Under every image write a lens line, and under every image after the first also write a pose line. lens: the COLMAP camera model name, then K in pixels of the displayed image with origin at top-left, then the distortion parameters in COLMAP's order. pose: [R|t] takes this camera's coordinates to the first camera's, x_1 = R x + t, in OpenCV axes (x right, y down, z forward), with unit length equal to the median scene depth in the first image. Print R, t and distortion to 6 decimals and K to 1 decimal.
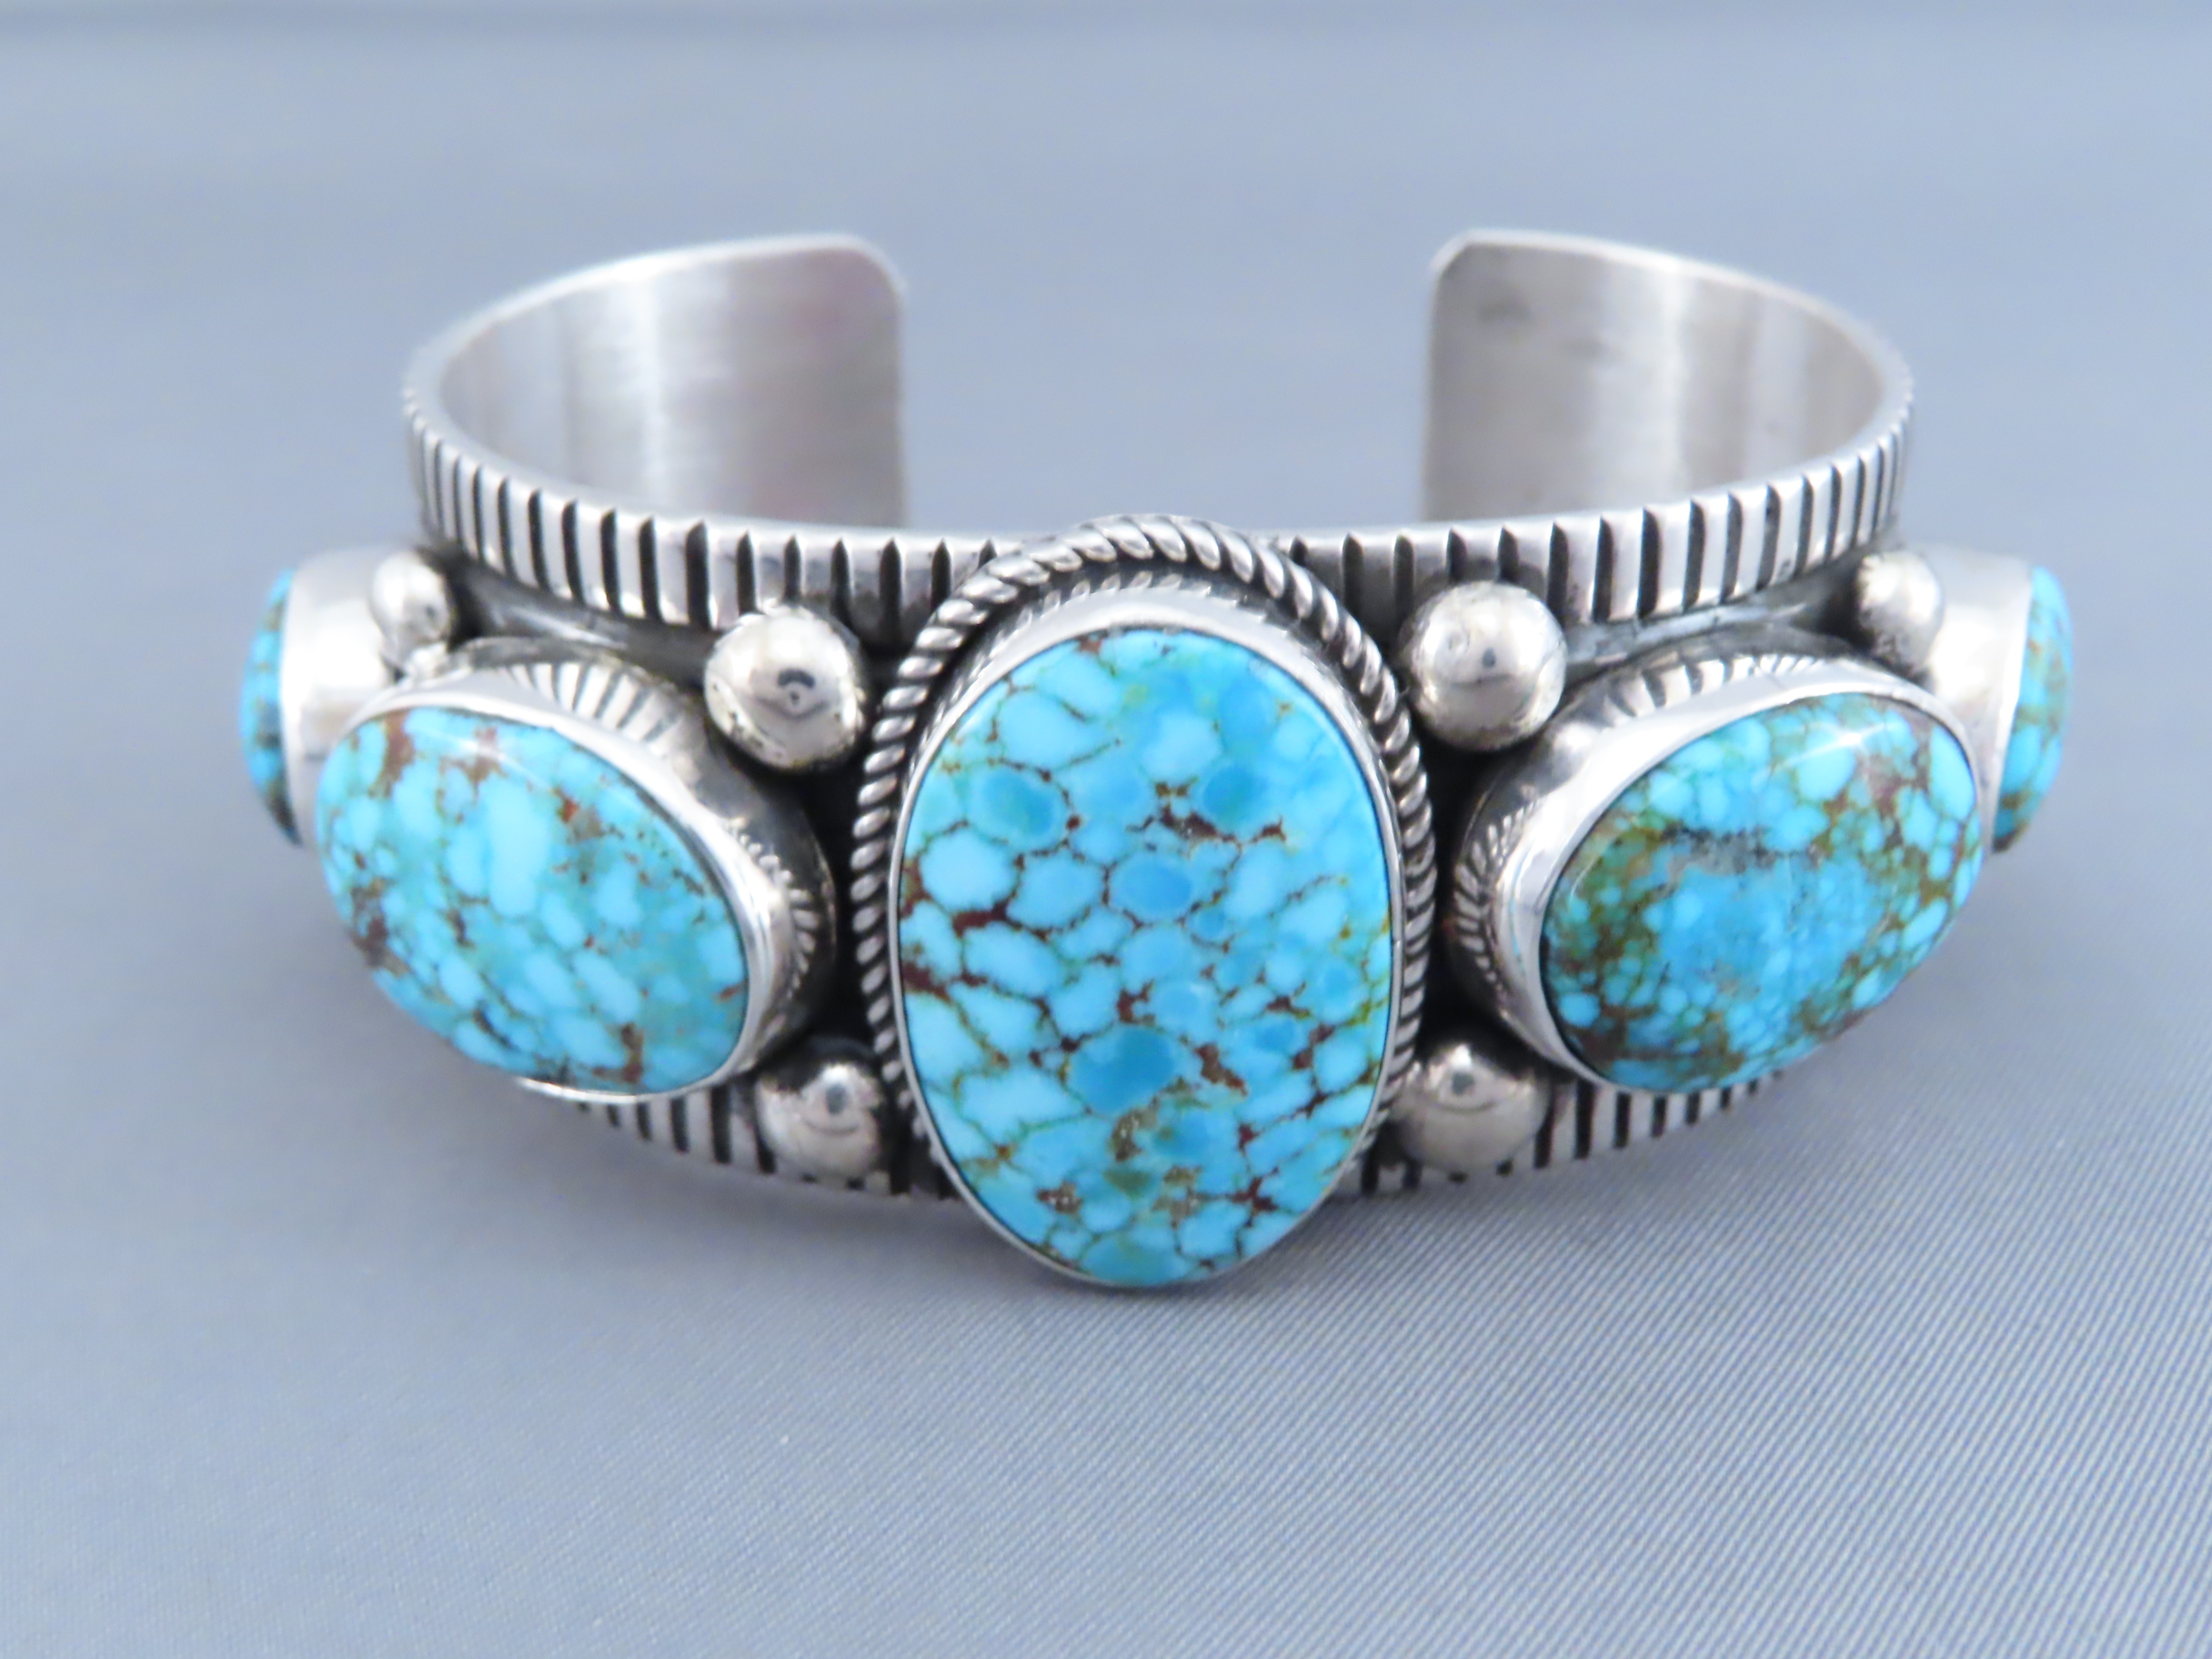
lens RADIAL K [[3032.4, 0, 1169.9], [0, 3032.4, 830.3], [0, 0, 1]] dist [-0.028408, -0.248932]
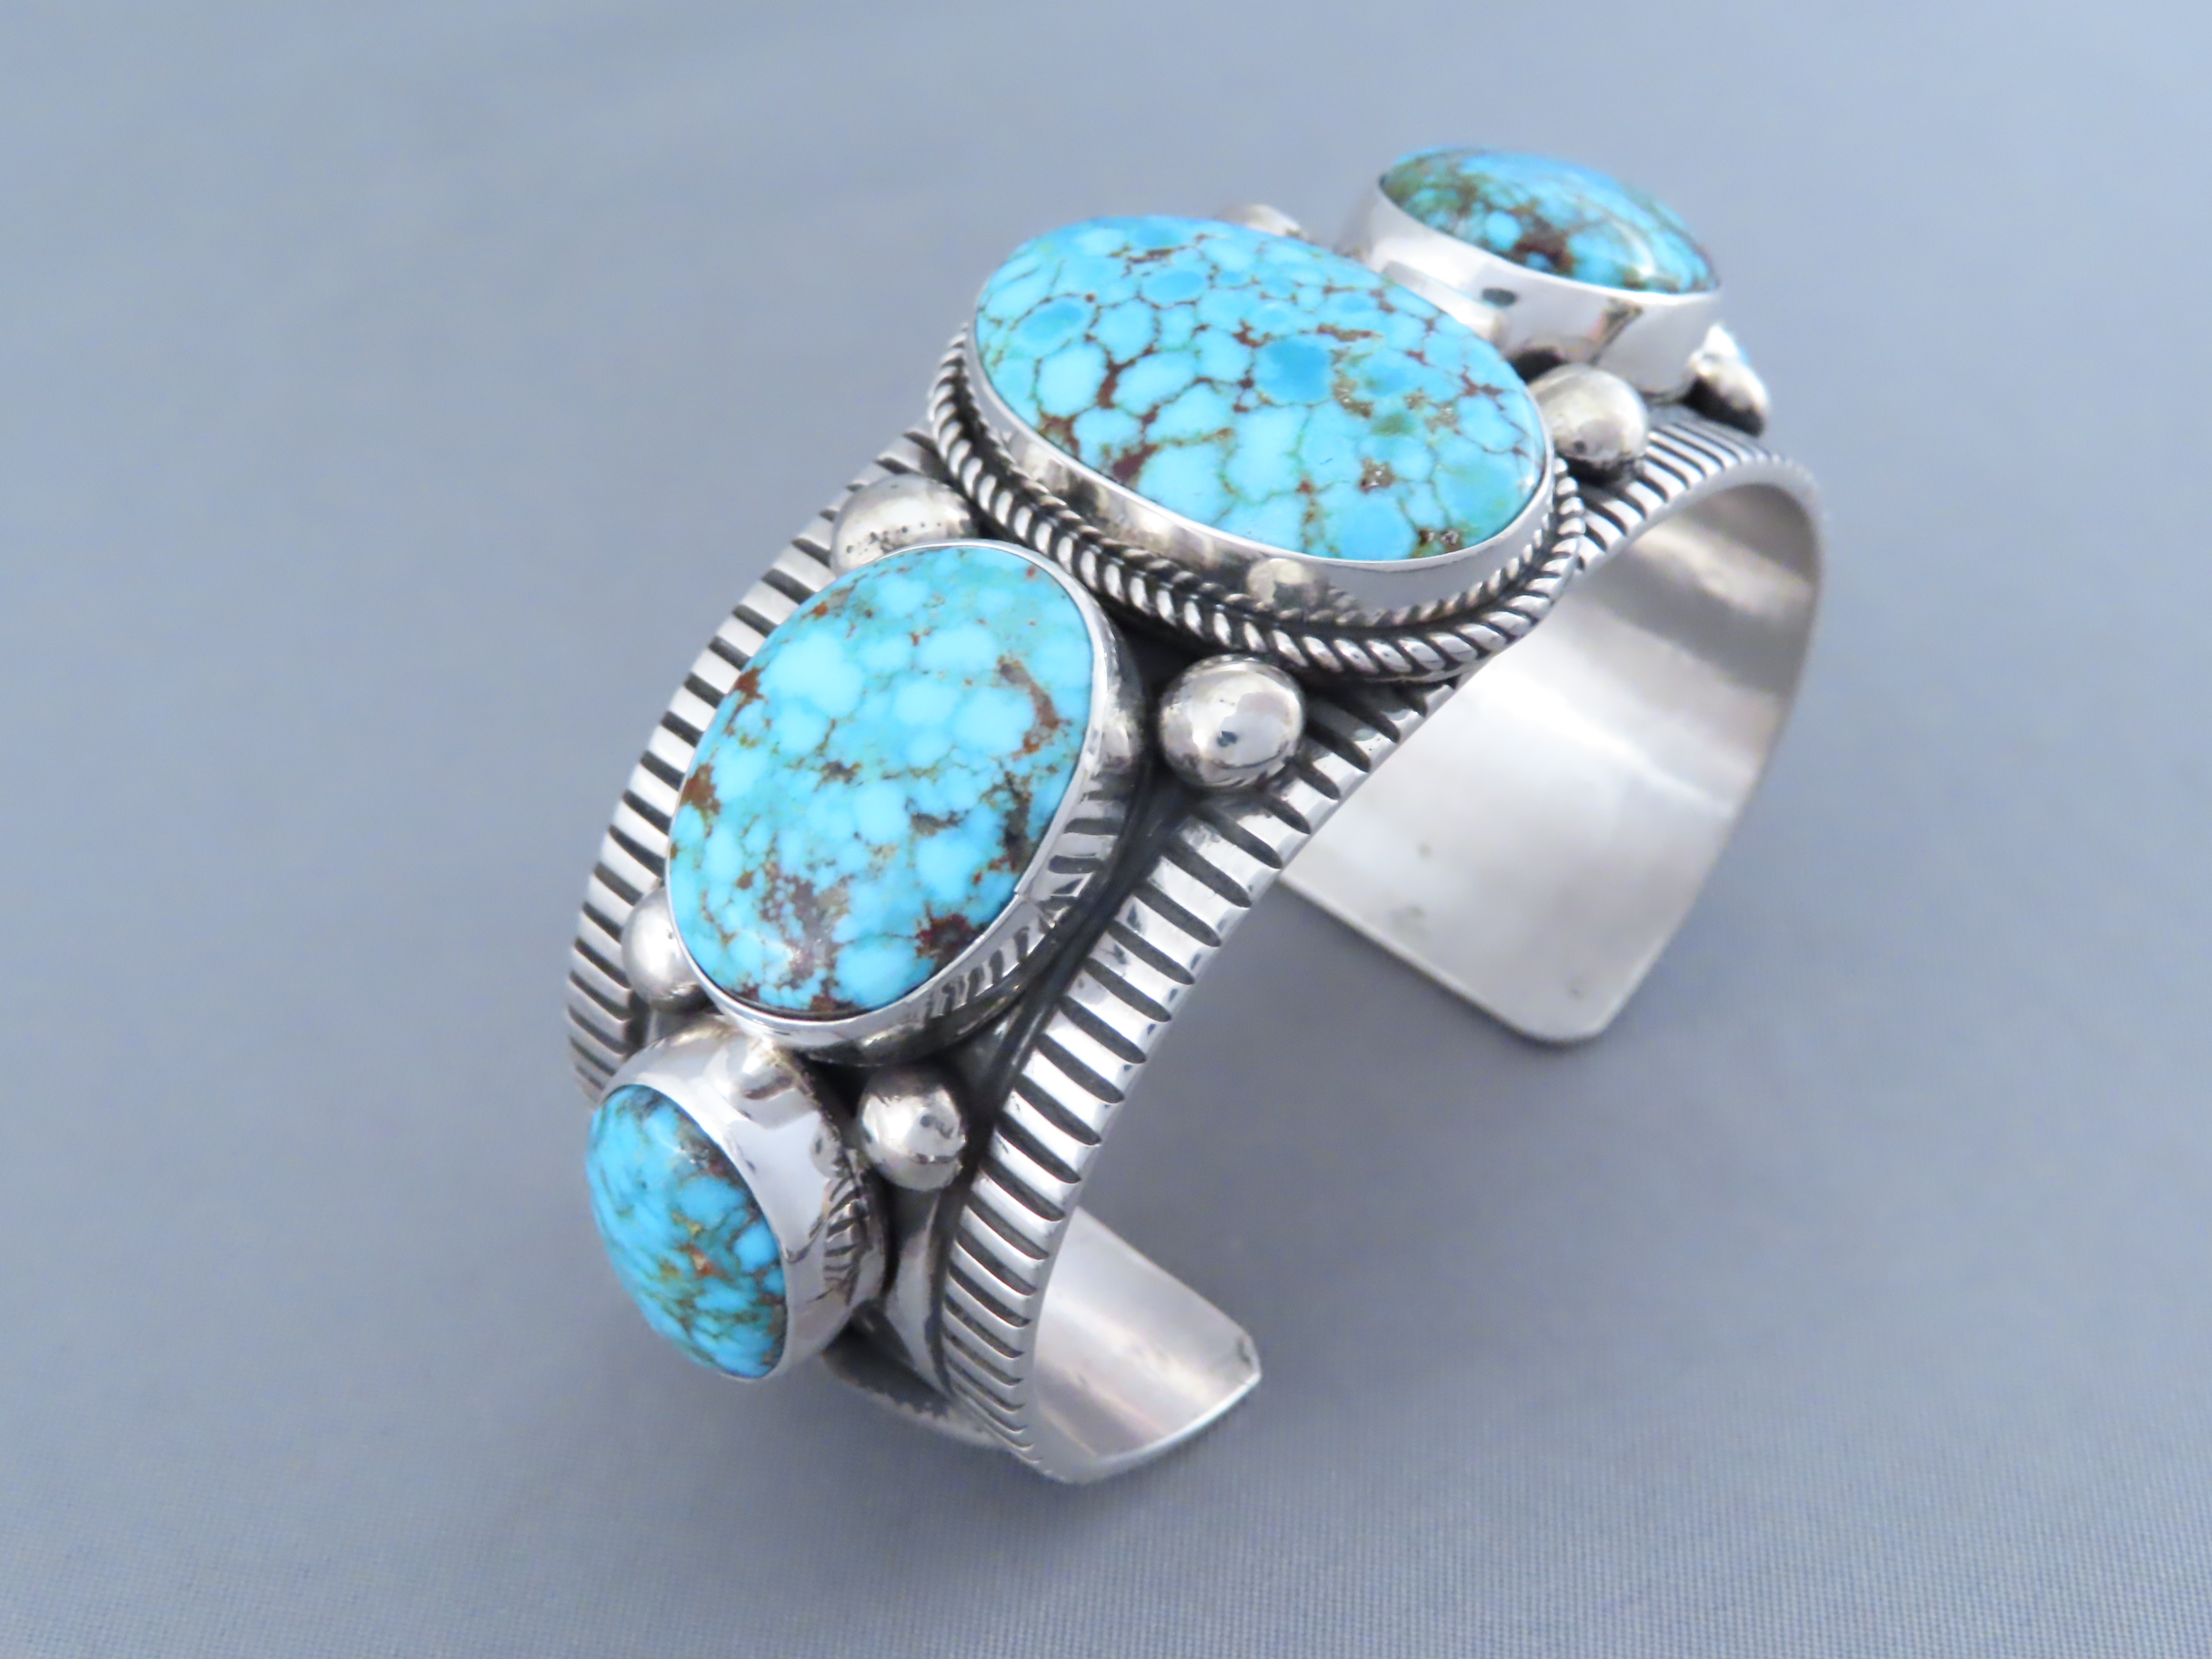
lens RADIAL K [[2985.4, 0, 1106.0], [0, 2985.4, 829.5], [0, 0, 1]] dist [-0.044855, 0.002492]
pose [[0.656614, -0.558079, 0.507352, -0.947829], [0.670425, 0.123701, -0.731593, 1.137238], [0.345527, 0.820515, 0.455374, 0.775227]]
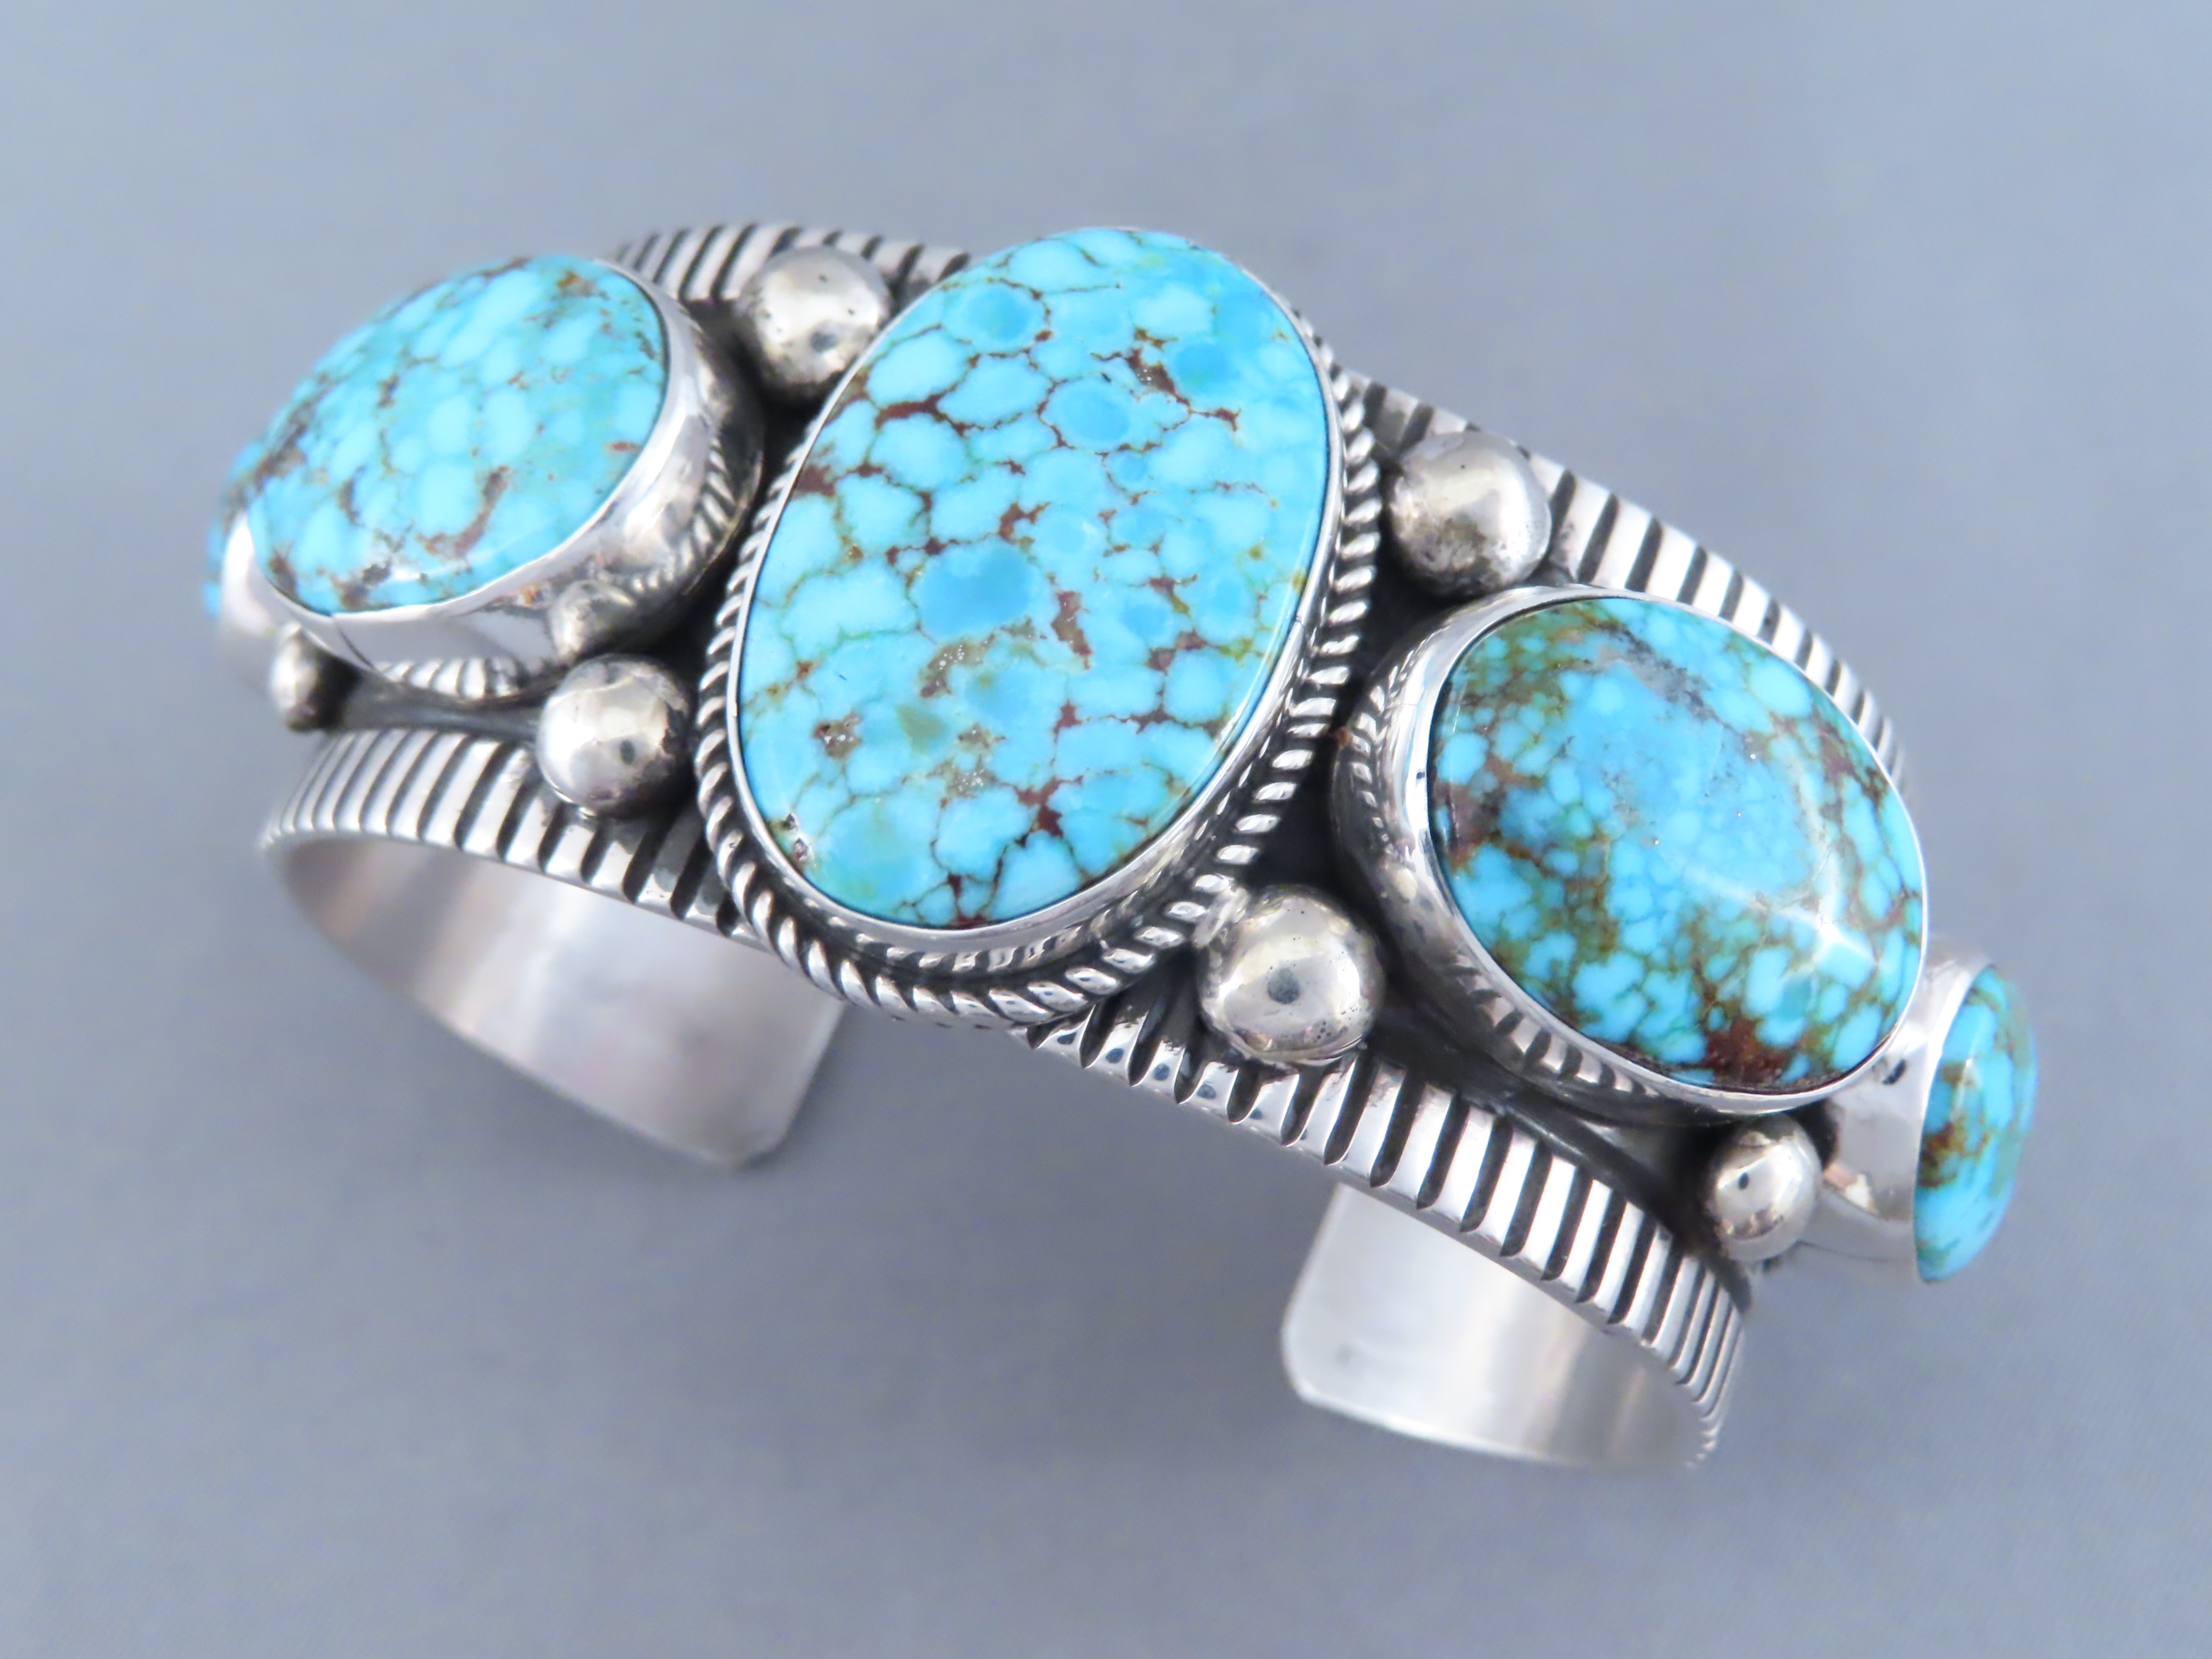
lens RADIAL K [[2985.4, 0, 1106.0], [0, 2985.4, 829.5], [0, 0, 1]] dist [-0.044855, 0.002492]
pose [[0.926457, 0.330797, -0.179584, 0.265299], [-0.353930, 0.603225, -0.714740, 0.966101], [-0.128105, 0.725736, 0.675941, 0.567285]]
